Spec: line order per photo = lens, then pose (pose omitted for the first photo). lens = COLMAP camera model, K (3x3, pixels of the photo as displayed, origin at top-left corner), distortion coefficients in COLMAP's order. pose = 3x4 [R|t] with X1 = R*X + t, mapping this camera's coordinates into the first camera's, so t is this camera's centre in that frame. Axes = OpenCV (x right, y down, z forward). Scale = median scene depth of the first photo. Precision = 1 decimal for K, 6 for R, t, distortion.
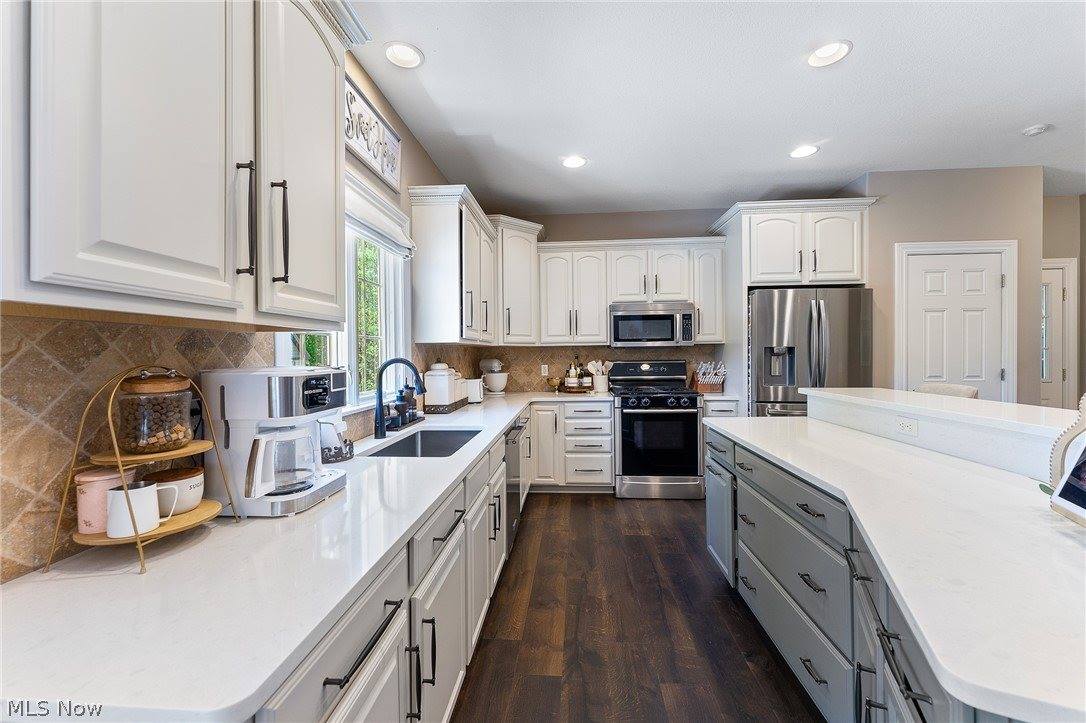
lens RADIAL K [[432.7, 0, 542.4], [0, 432.7, 359.1], [0, 0, 1]] dist [-0.006093, -0.000781]
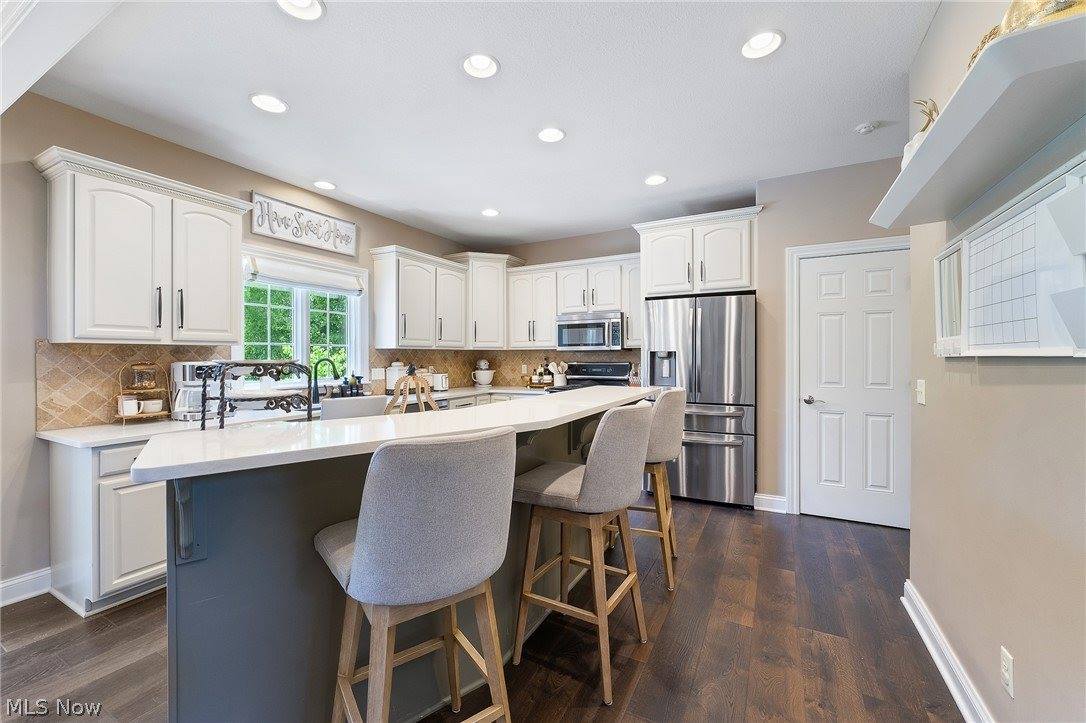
lens RADIAL K [[432.7, 0, 541.4], [0, 432.7, 358.2], [0, 0, 1]] dist [-0.006093, -0.000781]
pose [[0.915270, 0.009749, -0.402722, 0.619003], [-0.011427, 0.999933, -0.001762, -0.004567], [0.402678, 0.006215, 0.915321, -0.127298]]
